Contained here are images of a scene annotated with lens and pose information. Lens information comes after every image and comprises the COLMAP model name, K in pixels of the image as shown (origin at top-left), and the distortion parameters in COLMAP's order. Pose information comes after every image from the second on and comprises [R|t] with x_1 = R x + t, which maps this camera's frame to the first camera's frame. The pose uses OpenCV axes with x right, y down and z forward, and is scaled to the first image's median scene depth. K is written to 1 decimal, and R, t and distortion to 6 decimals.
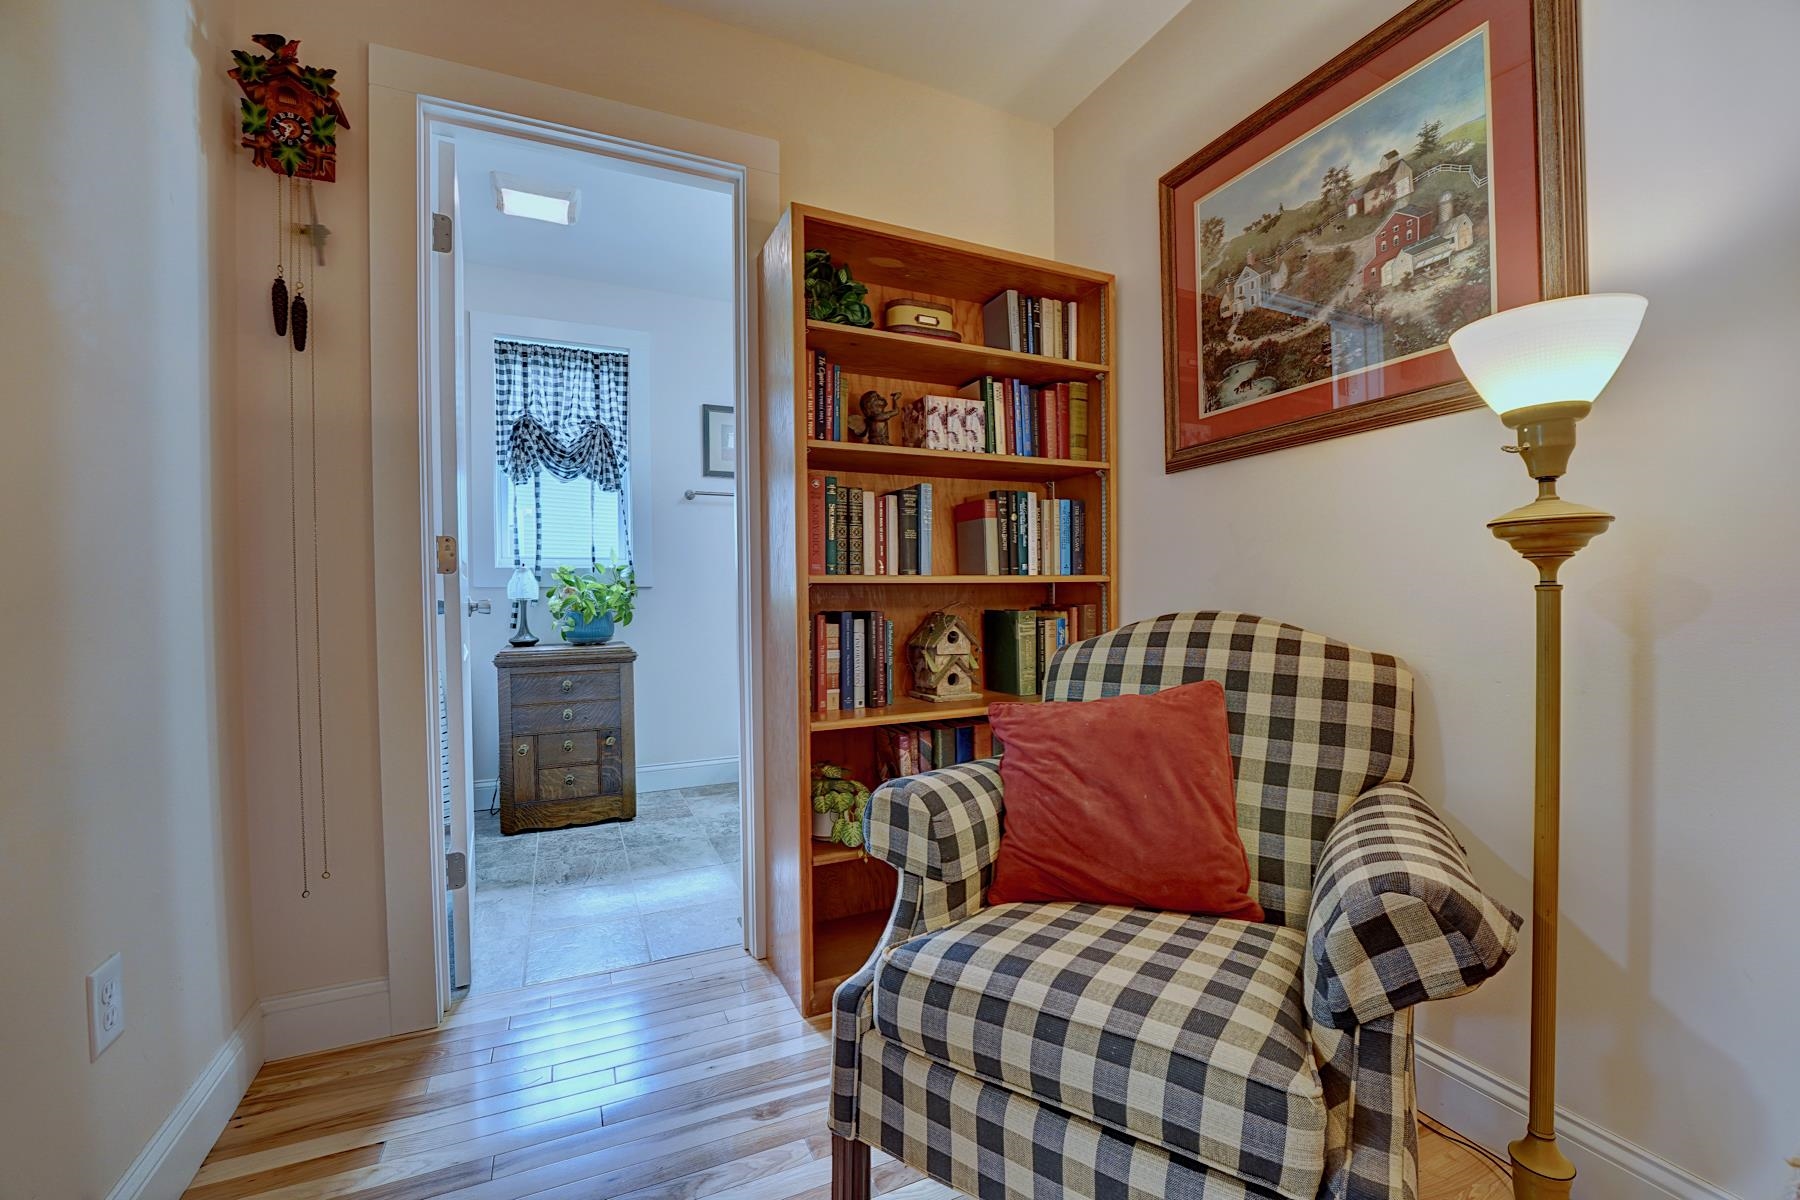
lens RADIAL K [[725.5, 0, 899.7], [0, 725.5, 598.1], [0, 0, 1]] dist [-0.024216, 0.001130]
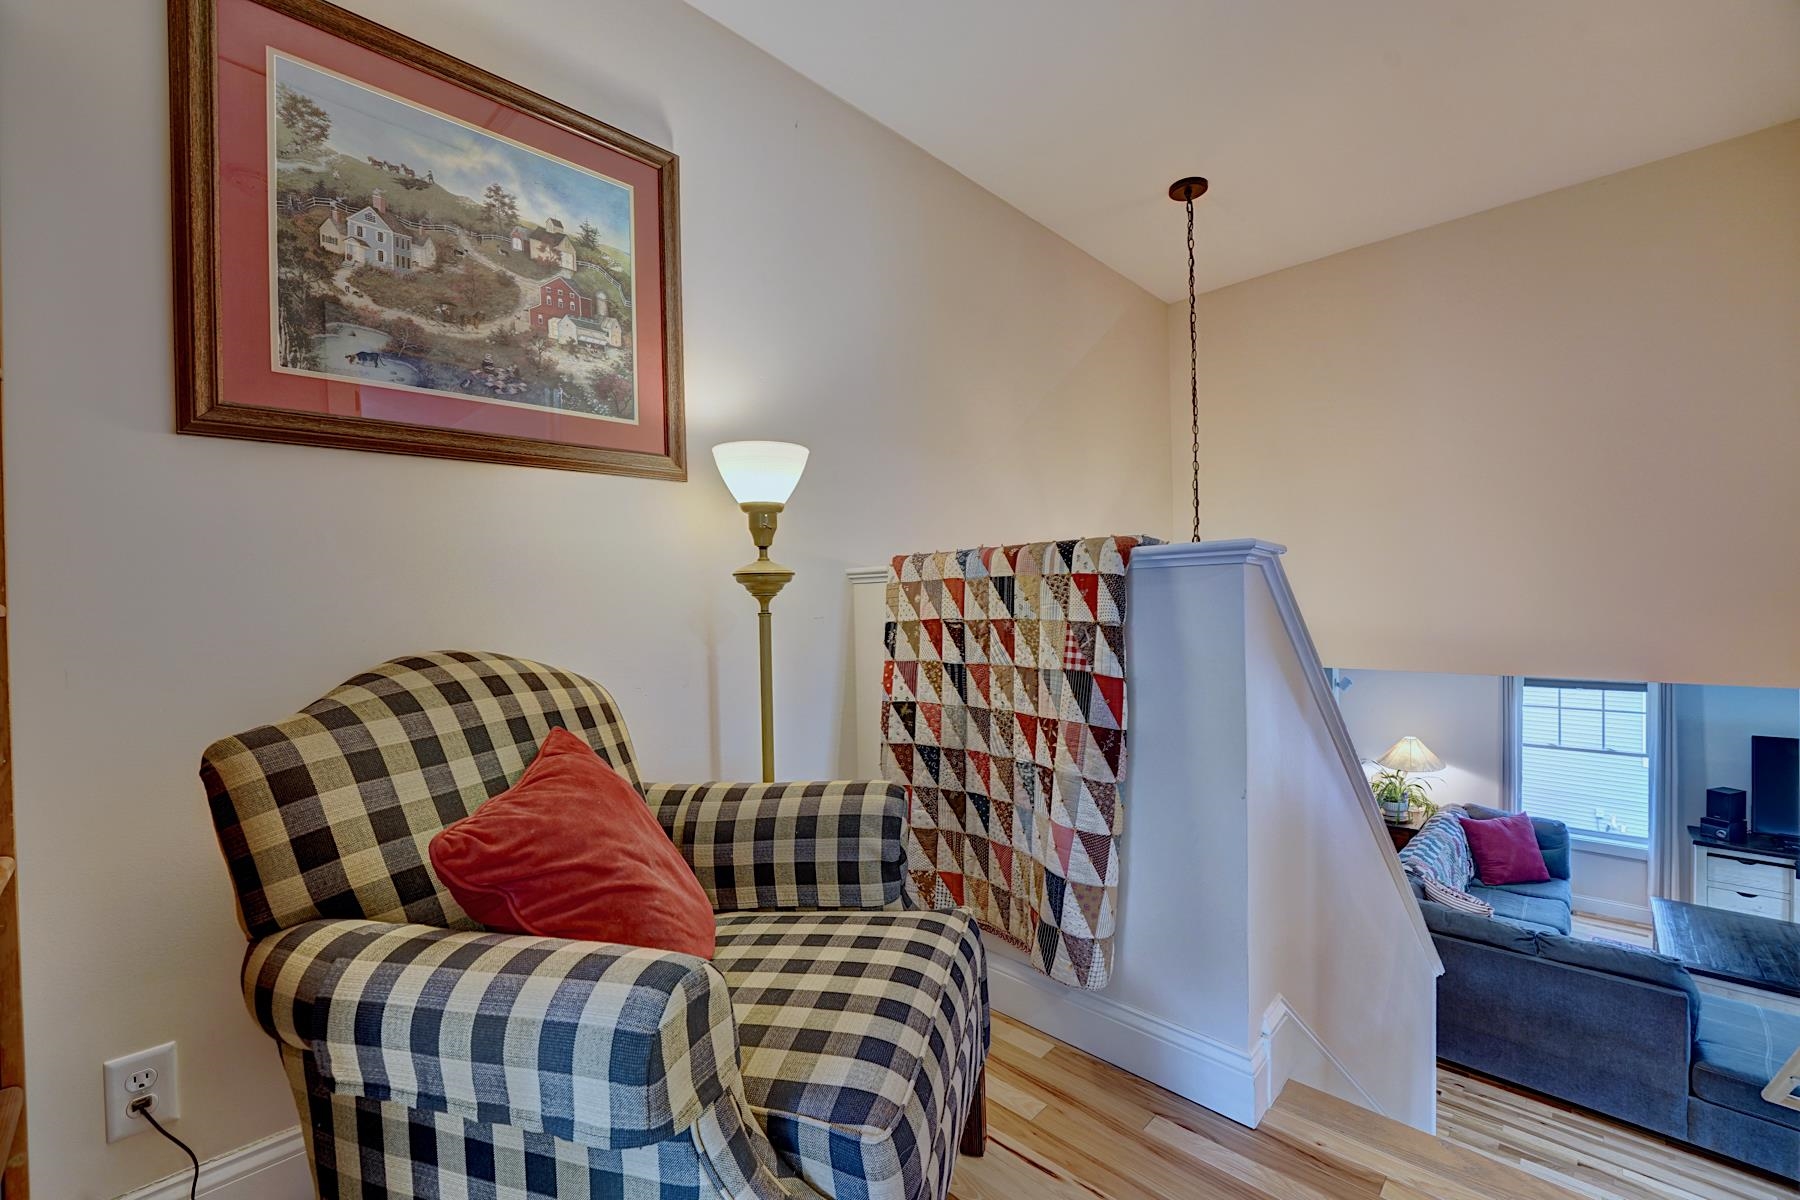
lens RADIAL K [[725.5, 0, 901.1], [0, 725.5, 595.6], [0, 0, 1]] dist [-0.024216, 0.001130]
pose [[-0.344675, 0.002265, 0.938719, -0.535271], [0.017935, 0.999830, 0.004173, -0.041167], [-0.938551, 0.018274, -0.344657, 0.893901]]
